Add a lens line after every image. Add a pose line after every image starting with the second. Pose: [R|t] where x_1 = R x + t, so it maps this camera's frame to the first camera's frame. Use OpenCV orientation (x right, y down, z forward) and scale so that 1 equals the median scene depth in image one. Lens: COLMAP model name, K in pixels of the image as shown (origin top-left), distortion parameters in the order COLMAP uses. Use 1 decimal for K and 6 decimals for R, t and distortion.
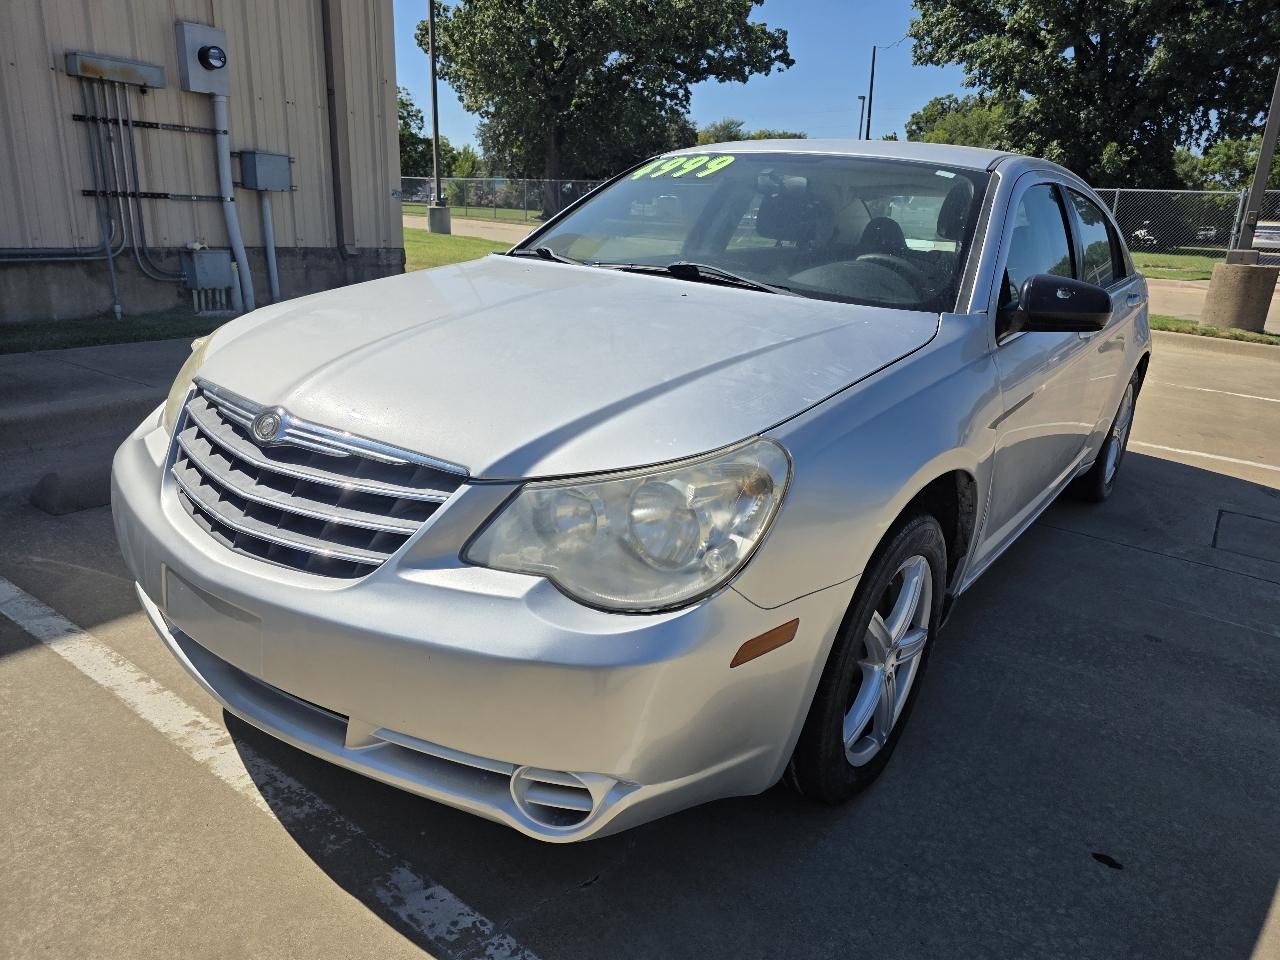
lens RADIAL K [[864.5, 0, 654.8], [0, 864.5, 478.5], [0, 0, 1]] dist [0.039607, -0.037333]
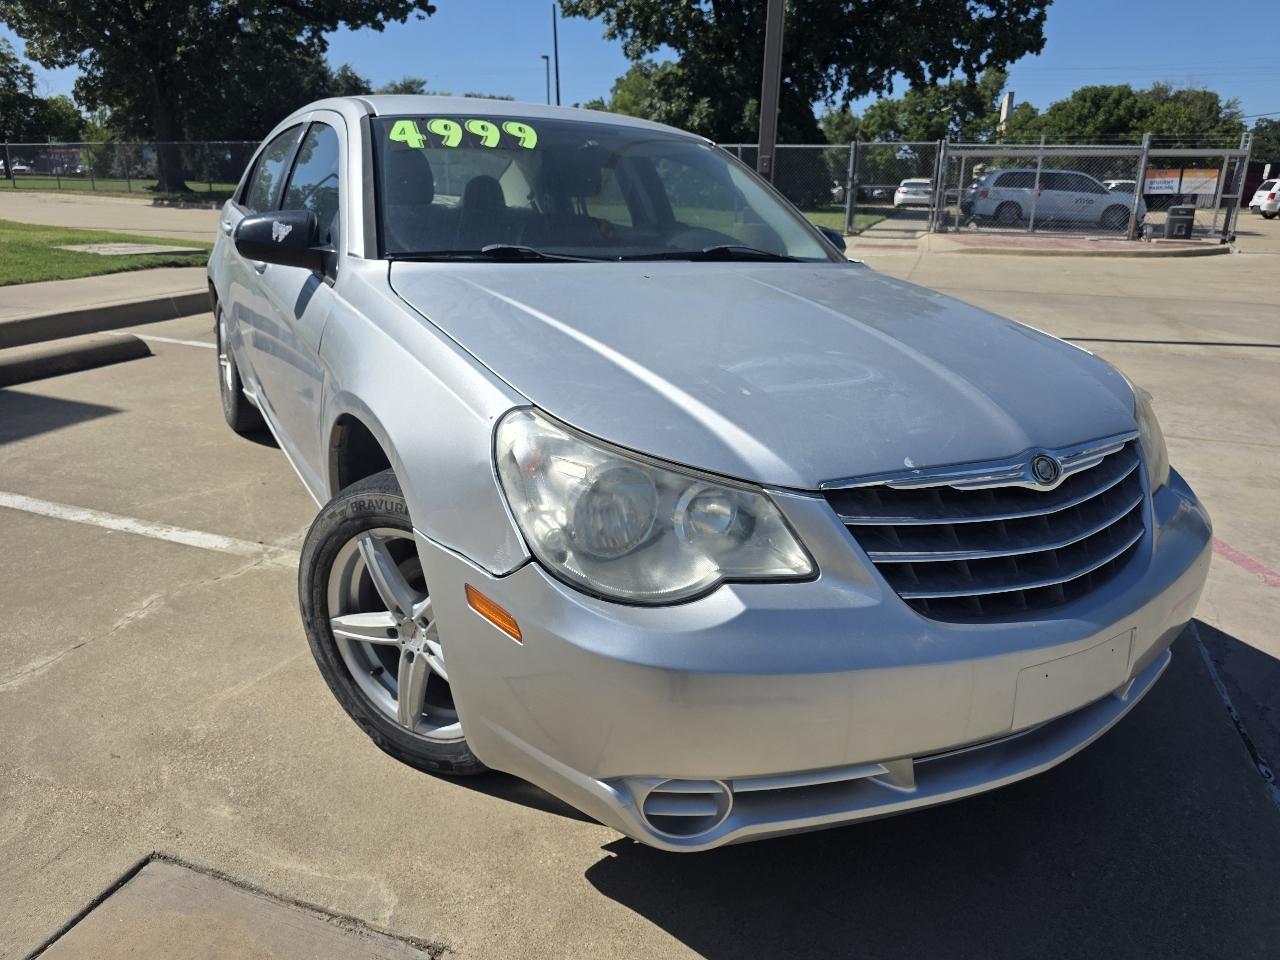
lens RADIAL K [[862.5, 0, 657.1], [0, 862.5, 469.8], [0, 0, 1]] dist [0.035696, -0.033105]
pose [[0.956974, -0.112073, 0.267657, 0.430195], [0.105220, 0.993650, 0.039859, -0.076098], [-0.270424, -0.009981, 0.962690, 0.320073]]
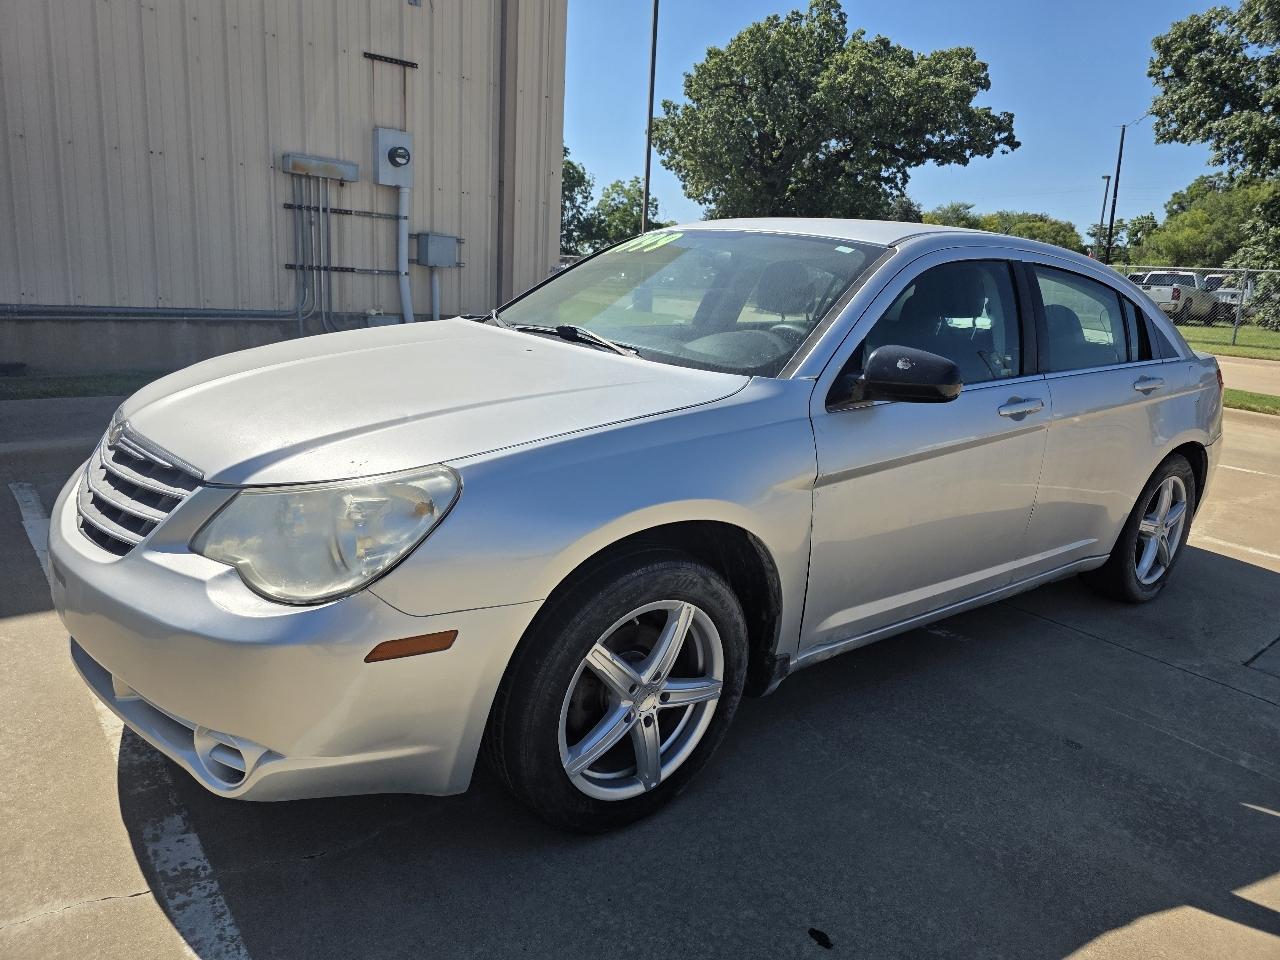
lens RADIAL K [[864.5, 0, 648.7], [0, 864.5, 467.6], [0, 0, 1]] dist [0.039607, -0.037333]
pose [[0.965393, 0.066686, -0.252129, 0.147154], [-0.090834, 0.992200, -0.085369, 0.006026], [0.244470, 0.105317, 0.963921, -0.007749]]
